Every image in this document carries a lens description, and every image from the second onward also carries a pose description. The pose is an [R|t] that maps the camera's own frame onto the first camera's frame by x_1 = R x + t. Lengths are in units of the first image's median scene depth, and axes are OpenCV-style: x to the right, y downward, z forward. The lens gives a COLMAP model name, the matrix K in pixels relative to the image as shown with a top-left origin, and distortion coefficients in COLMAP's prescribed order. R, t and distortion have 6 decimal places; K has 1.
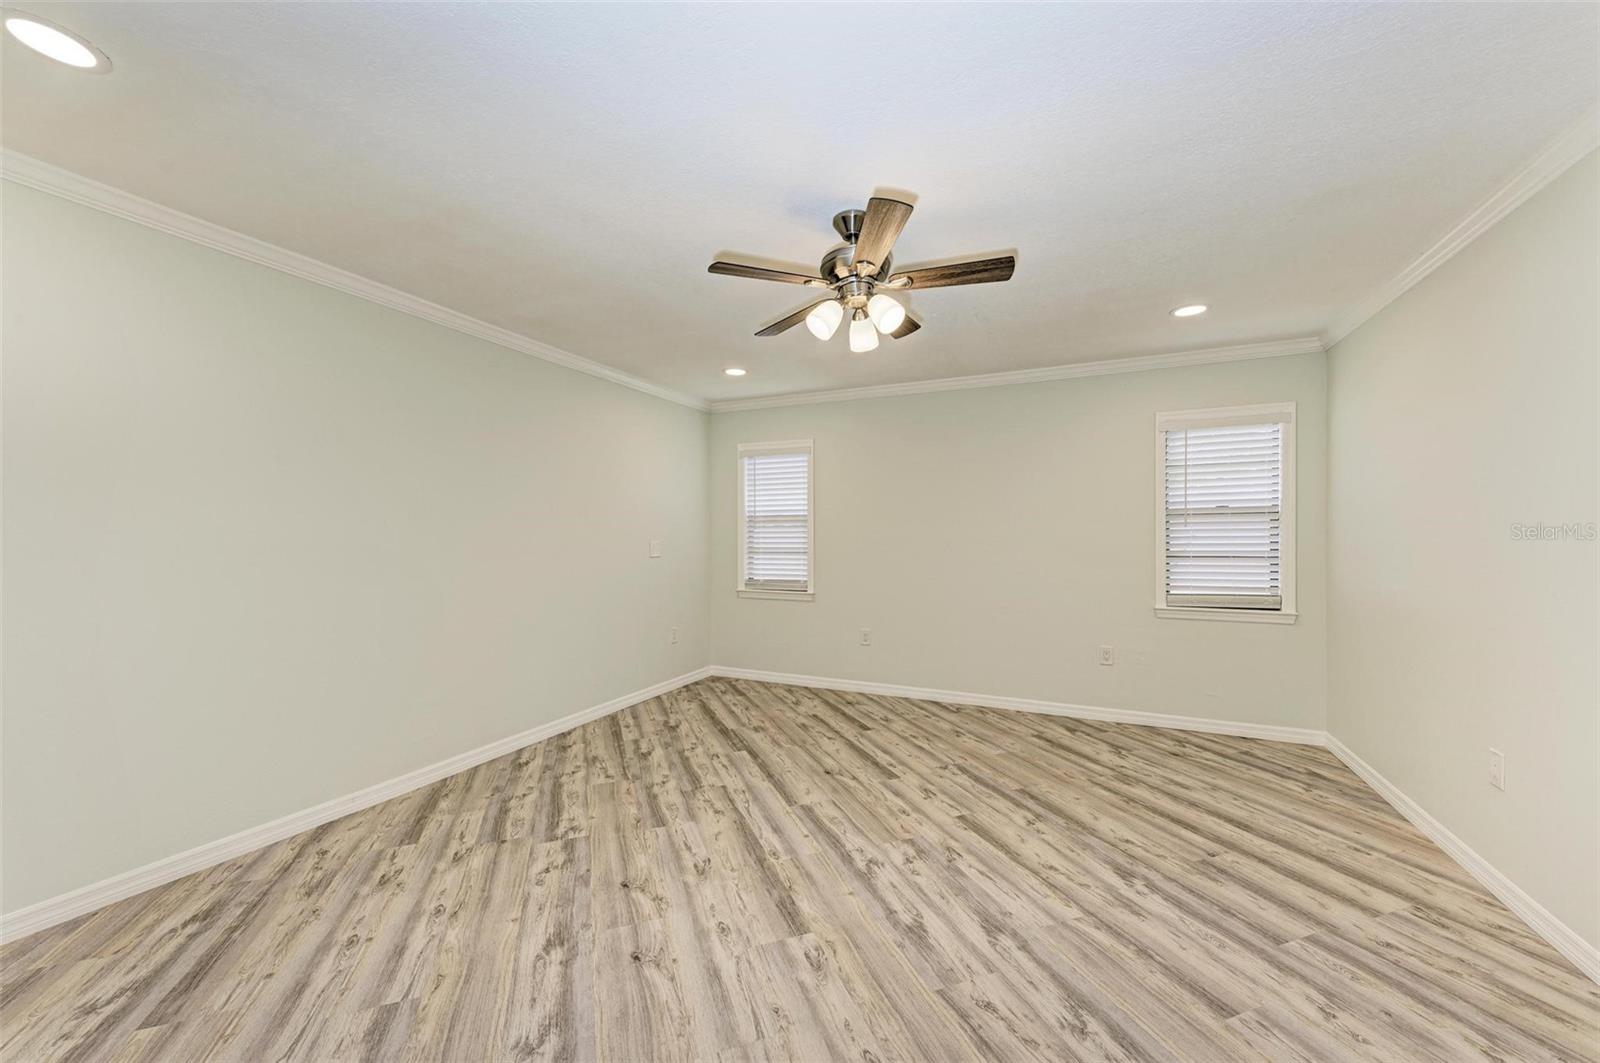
lens RADIAL K [[603.8, 0, 801.0], [0, 603.8, 536.7], [0, 0, 1]] dist [0.014091, -0.005635]
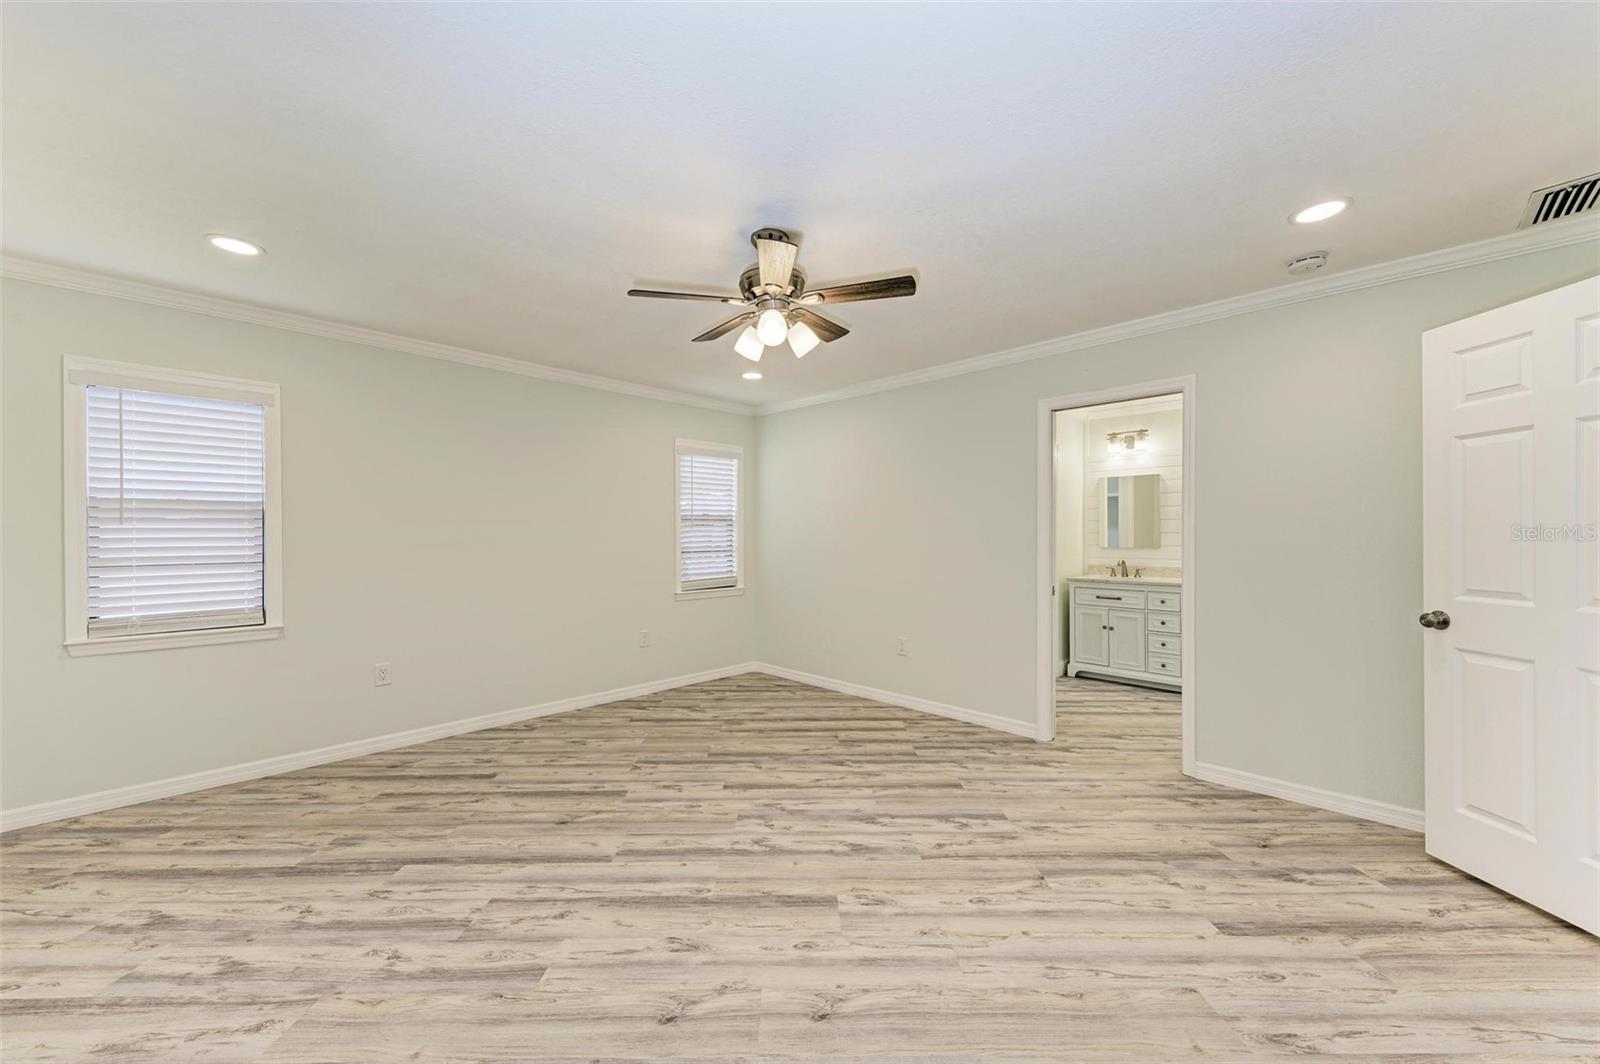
lens RADIAL K [[603.8, 0, 801.0], [0, 603.8, 537.2], [0, 0, 1]] dist [0.014091, -0.005635]
pose [[0.333815, -0.002451, 0.942635, -0.643467], [0.001256, 0.999997, 0.002155, -0.001787], [-0.942638, 0.000465, 0.333817, 0.426793]]
